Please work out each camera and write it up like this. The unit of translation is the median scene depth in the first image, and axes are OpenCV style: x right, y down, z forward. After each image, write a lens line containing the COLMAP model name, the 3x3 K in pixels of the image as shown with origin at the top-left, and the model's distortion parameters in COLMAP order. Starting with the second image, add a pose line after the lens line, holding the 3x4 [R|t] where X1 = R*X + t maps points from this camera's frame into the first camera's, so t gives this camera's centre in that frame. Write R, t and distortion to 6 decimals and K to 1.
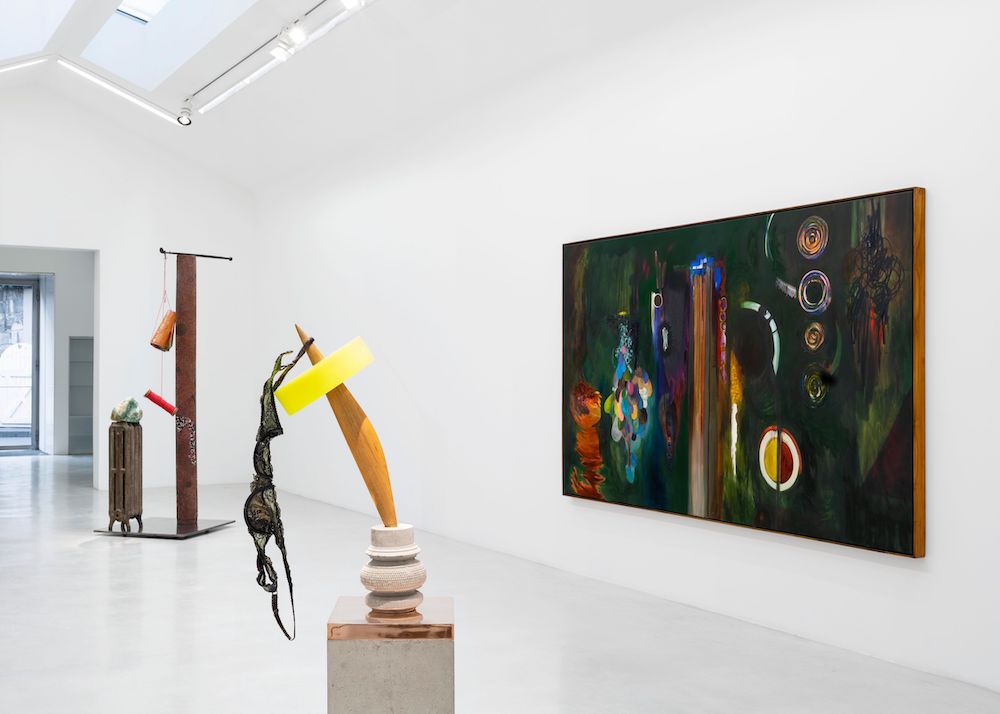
lens RADIAL K [[1071.7, 0, 499.6], [0, 1071.7, 360.0], [0, 0, 1]] dist [-0.017679, 0.000000]
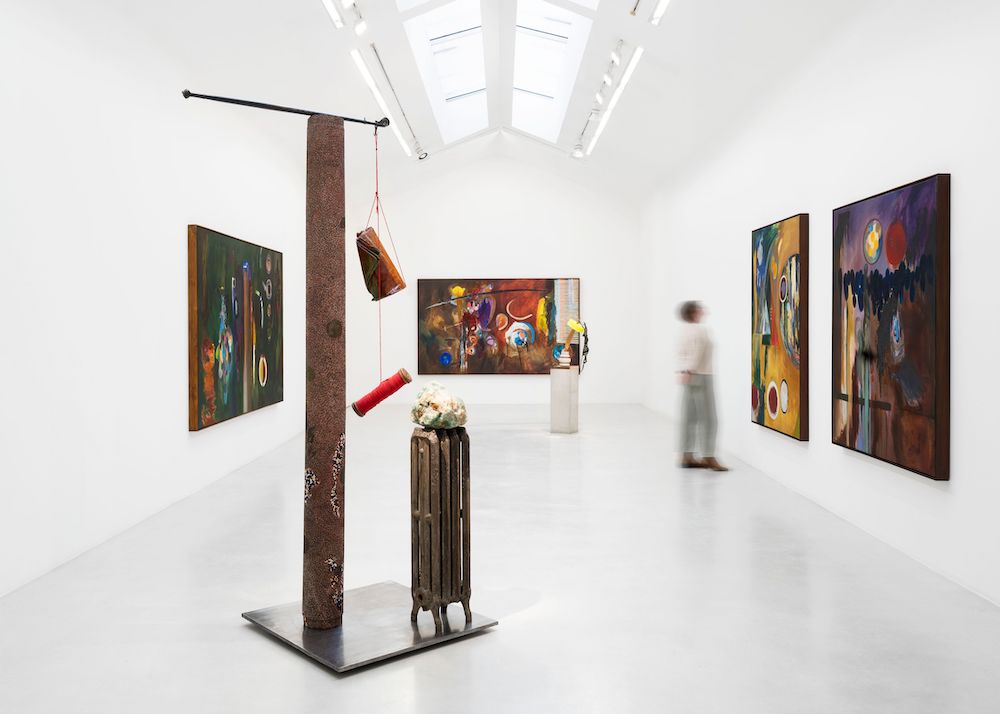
lens RADIAL K [[836.3, 0, 499.8], [0, 836.3, 325.8], [0, 0, 1]] dist [0.001631, 0.001856]
pose [[-0.845317, -0.004150, 0.534249, -0.782410], [-0.005631, 0.999983, -0.001143, 0.006123], [-0.534235, -0.003975, -0.845327, 1.719679]]
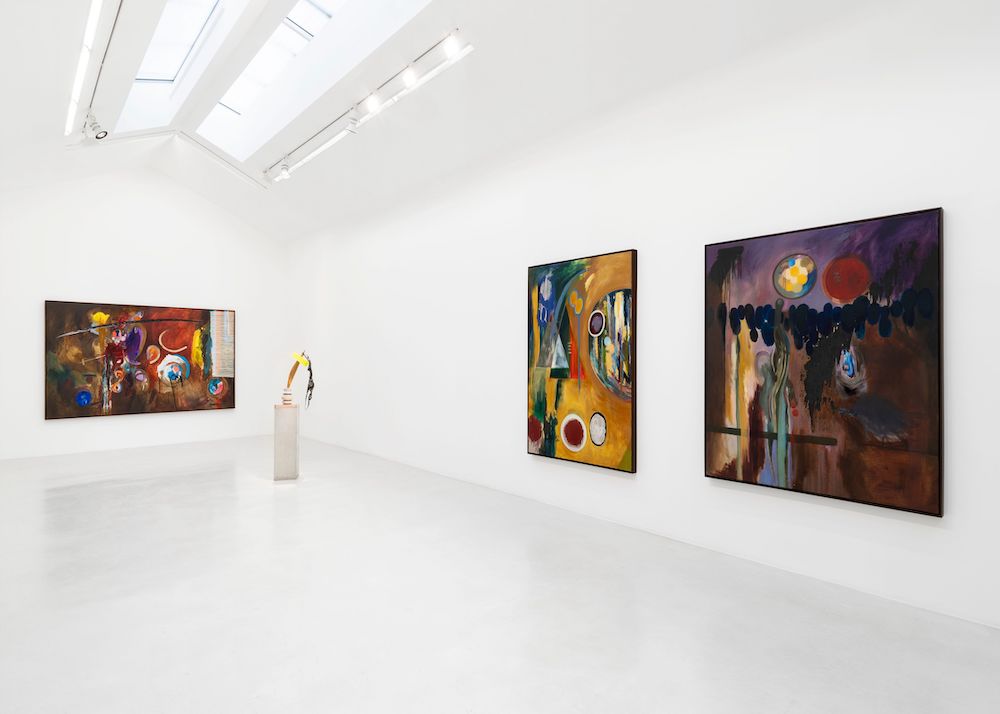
lens RADIAL K [[612.6, 0, 500.6], [0, 612.6, 353.8], [0, 0, 1]] dist [-0.005782, 0.001436]
pose [[-0.994330, -0.007032, -0.106103, -0.324996], [-0.005651, 0.999895, -0.013308, 0.006423], [0.106186, -0.012633, -0.994266, 1.412216]]
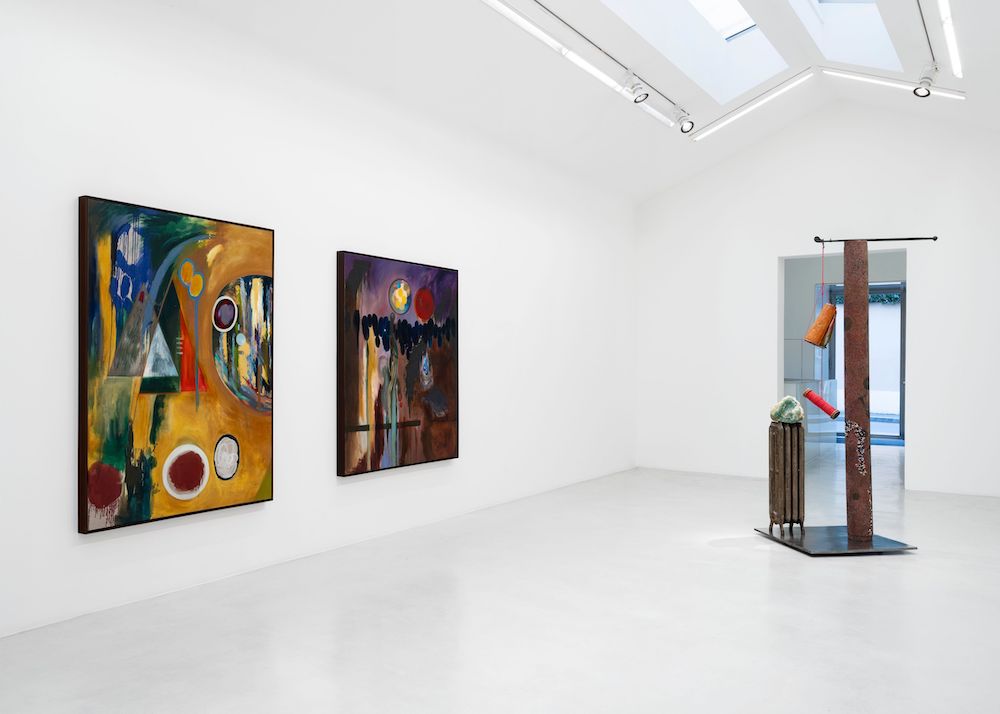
lens RADIAL K [[820.5, 0, 500.5], [0, 820.5, 363.4], [0, 0, 1]] dist [0.004221, 0.008460]
pose [[0.425610, -0.003316, -0.904901, 0.267383], [0.005656, 0.999984, -0.001005, 0.005132], [0.904889, -0.004691, 0.425622, 0.567167]]
